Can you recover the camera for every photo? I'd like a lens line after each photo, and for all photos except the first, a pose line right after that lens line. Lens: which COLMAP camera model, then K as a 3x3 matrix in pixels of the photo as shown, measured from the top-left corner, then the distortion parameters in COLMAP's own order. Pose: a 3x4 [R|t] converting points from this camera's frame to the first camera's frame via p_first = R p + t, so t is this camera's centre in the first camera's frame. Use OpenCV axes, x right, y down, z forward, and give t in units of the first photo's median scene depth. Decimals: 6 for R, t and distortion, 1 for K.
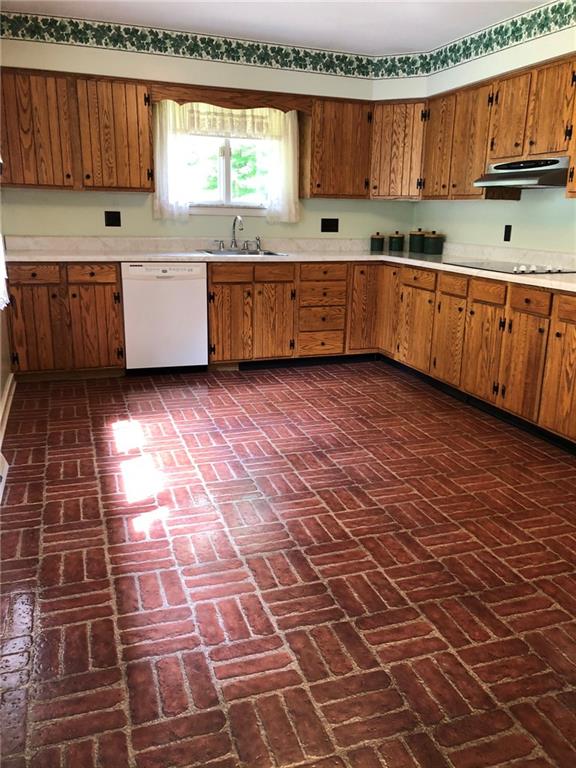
lens RADIAL K [[629.4, 0, 288.0], [0, 629.4, 384.0], [0, 0, 1]] dist [0.007244, 0.003697]
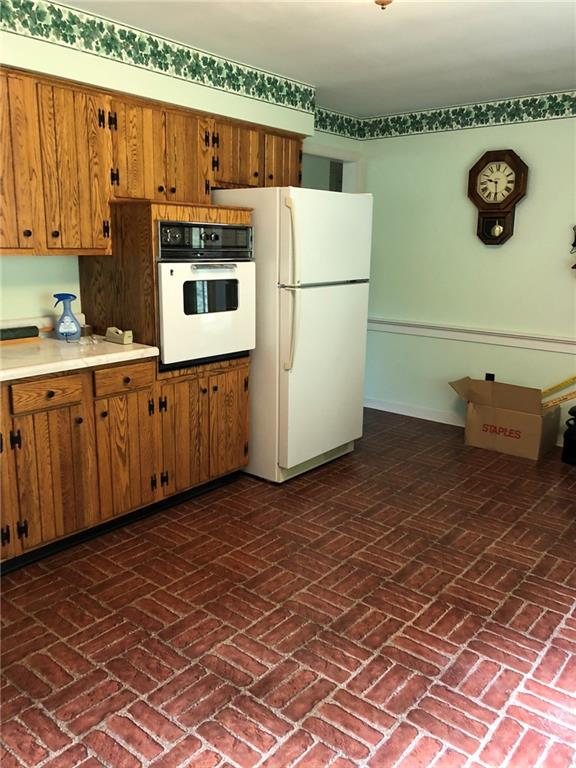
lens RADIAL K [[724.8, 0, 287.9], [0, 724.8, 400.8], [0, 0, 1]] dist [-0.044939, -0.029728]
pose [[-0.575676, -0.188552, 0.795642, -0.567998], [0.218406, 0.902239, 0.371838, -0.474473], [-0.787969, 0.387831, -0.478216, 1.523943]]
